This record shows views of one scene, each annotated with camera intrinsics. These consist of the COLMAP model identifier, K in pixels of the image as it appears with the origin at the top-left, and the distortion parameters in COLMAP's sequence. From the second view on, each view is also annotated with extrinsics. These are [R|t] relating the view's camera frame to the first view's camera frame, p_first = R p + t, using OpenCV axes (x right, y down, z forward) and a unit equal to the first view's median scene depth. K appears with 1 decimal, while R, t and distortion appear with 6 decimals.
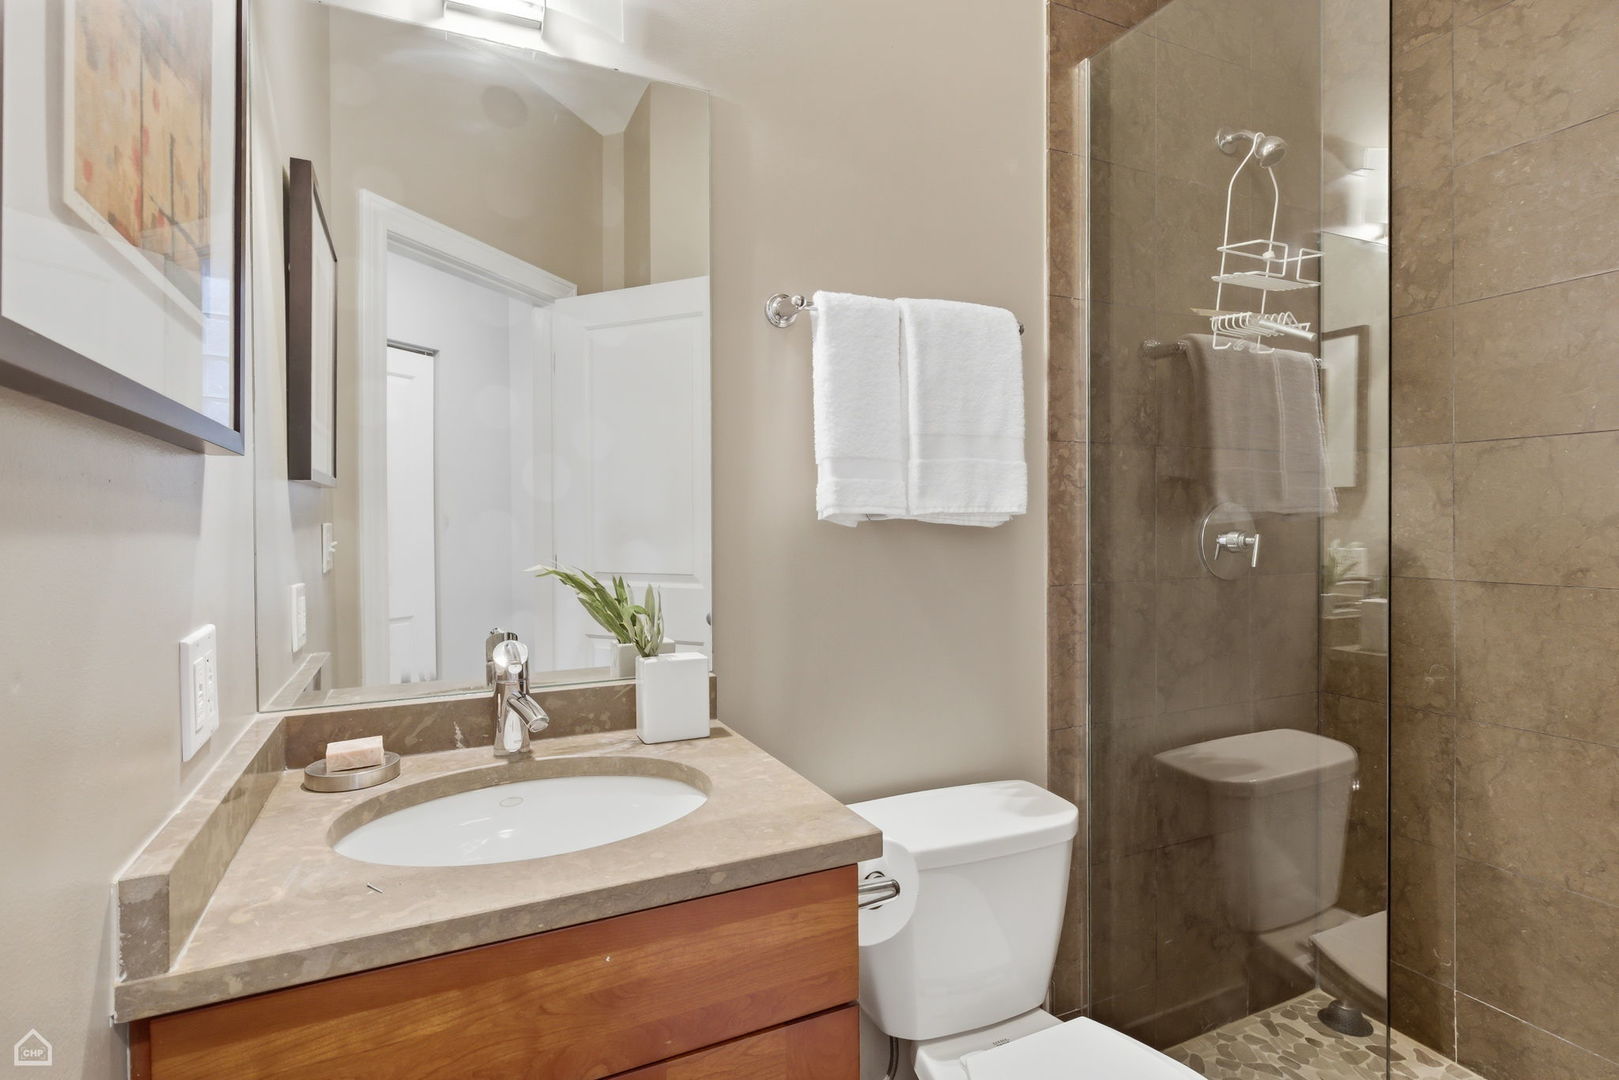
lens RADIAL K [[824.9, 0, 827.6], [0, 824.9, 485.3], [0, 0, 1]] dist [-0.004771, -0.000654]
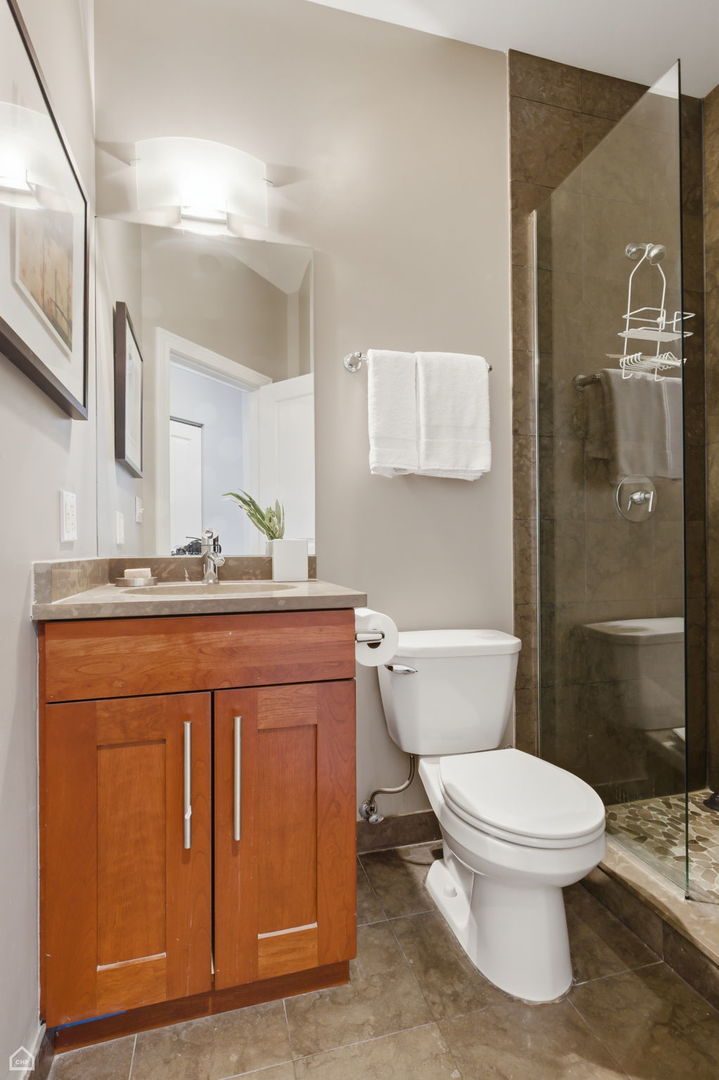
lens RADIAL K [[550.3, 0, 361.1], [0, 550.3, 543.6], [0, 0, 1]] dist [-0.004771, -0.000654]
pose [[0.979319, 0.001851, -0.202312, 0.215602], [-0.002699, 0.999989, -0.003916, 0.201488], [0.202302, 0.004381, 0.979313, -0.209847]]
